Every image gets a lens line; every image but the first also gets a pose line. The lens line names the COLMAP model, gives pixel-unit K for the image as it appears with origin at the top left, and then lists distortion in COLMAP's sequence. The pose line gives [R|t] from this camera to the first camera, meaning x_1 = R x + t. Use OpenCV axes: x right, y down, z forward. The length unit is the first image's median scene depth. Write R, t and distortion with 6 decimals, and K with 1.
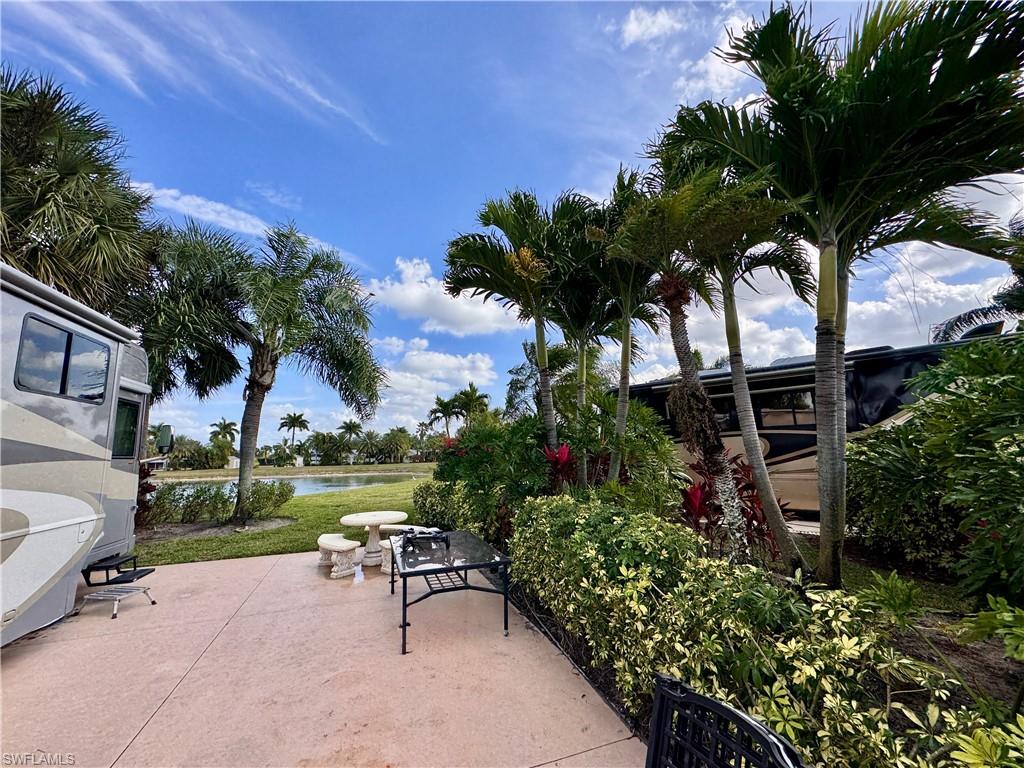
lens RADIAL K [[408.4, 0, 511.1], [0, 408.4, 388.2], [0, 0, 1]] dist [-0.001888, -0.000240]
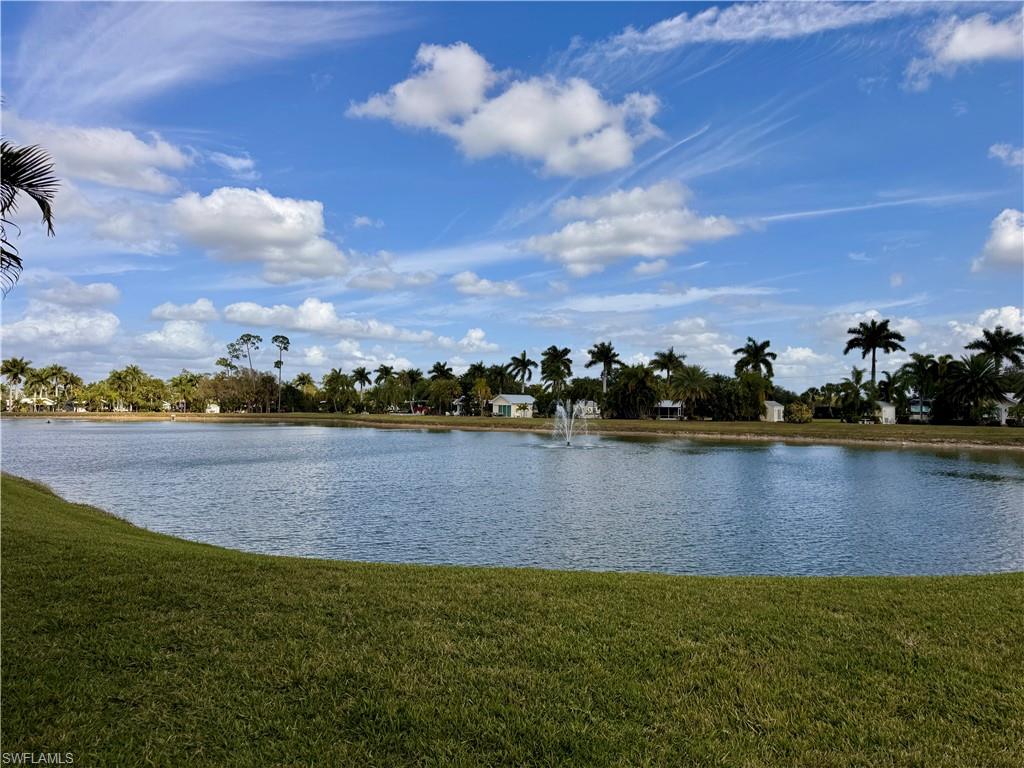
lens RADIAL K [[715.4, 0, 513.9], [0, 715.4, 386.6], [0, 0, 1]] dist [0.055165, -0.051662]
pose [[0.570568, 0.007228, -0.821219, -0.046509], [0.107401, 0.990717, 0.083340, 0.021345], [0.814197, -0.135750, 0.564495, 0.122593]]
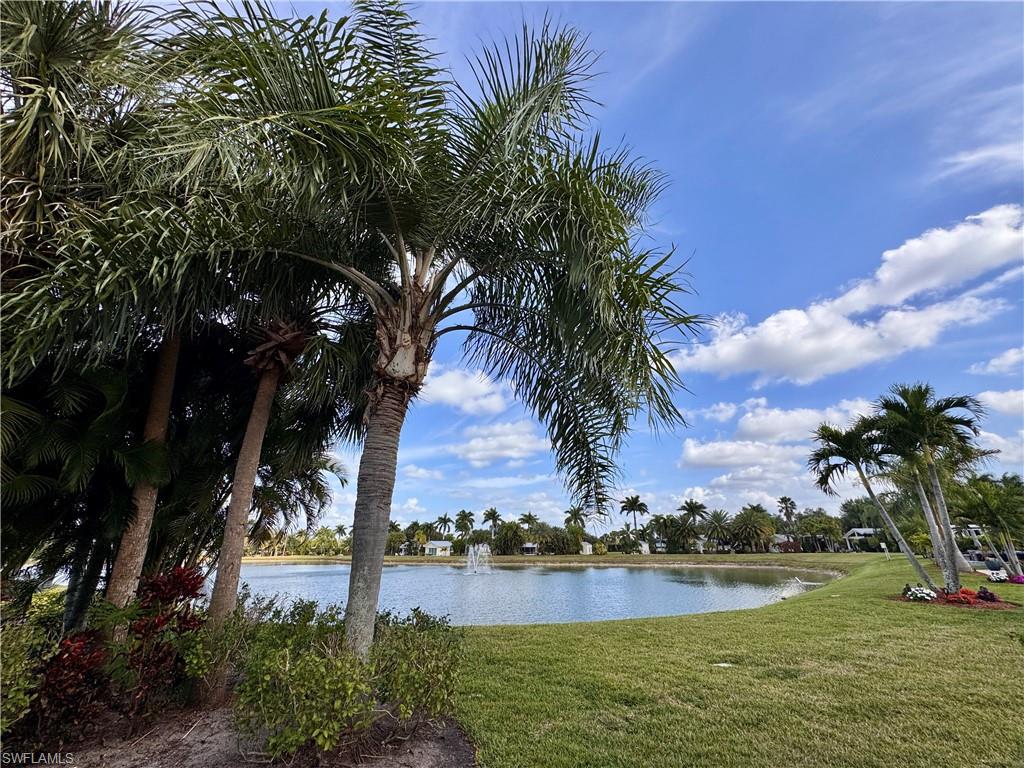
lens RADIAL K [[408.4, 0, 513.0], [0, 408.4, 385.7], [0, 0, 1]] dist [-0.001888, -0.000240]
pose [[0.710245, -0.243439, -0.660522, -0.025751], [0.106331, 0.964636, -0.241187, 0.013654], [0.695877, 0.101067, 0.711013, 0.088280]]
